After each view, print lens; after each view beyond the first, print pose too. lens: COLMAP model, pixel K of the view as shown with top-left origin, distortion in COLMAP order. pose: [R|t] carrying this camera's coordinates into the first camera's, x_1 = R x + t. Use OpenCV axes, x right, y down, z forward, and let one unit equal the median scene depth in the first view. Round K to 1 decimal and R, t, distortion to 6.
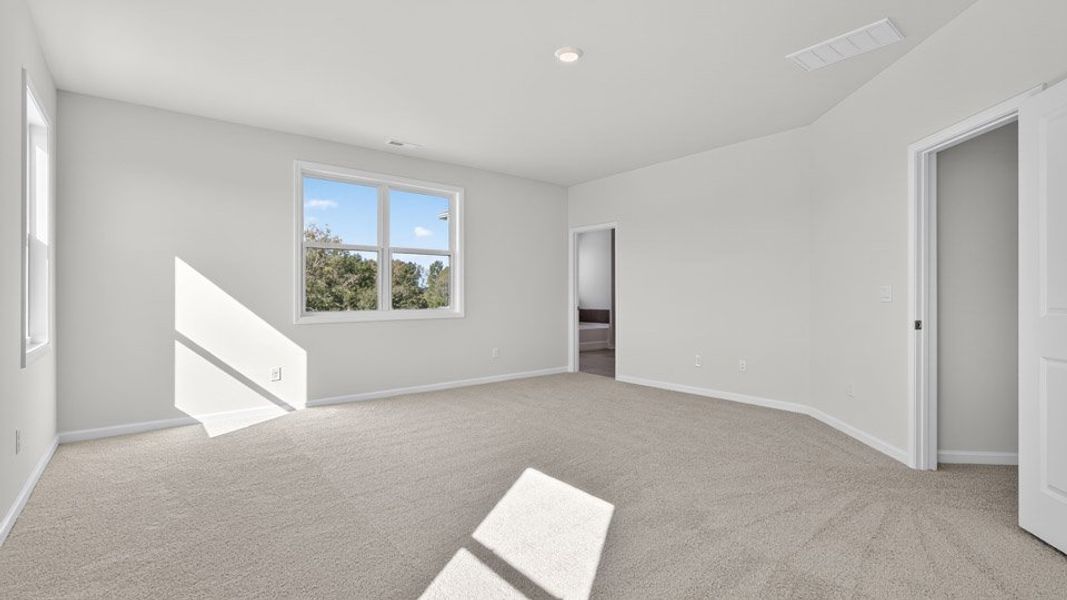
lens RADIAL K [[487.6, 0, 531.4], [0, 487.6, 303.7], [0, 0, 1]] dist [0.001078, 0.000320]
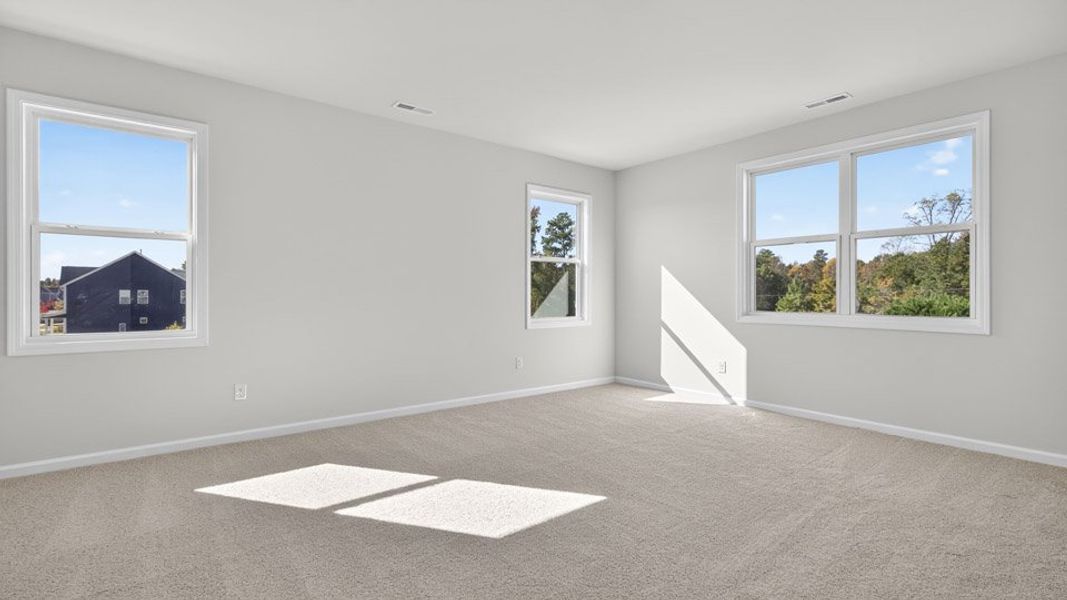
lens RADIAL K [[487.6, 0, 531.4], [0, 487.6, 303.7], [0, 0, 1]] dist [0.001078, 0.000320]
pose [[-0.016783, 0.025651, -0.999530, 0.564125], [-0.011982, 0.999594, 0.025854, -0.018984], [0.999787, 0.012410, -0.016469, 0.581002]]
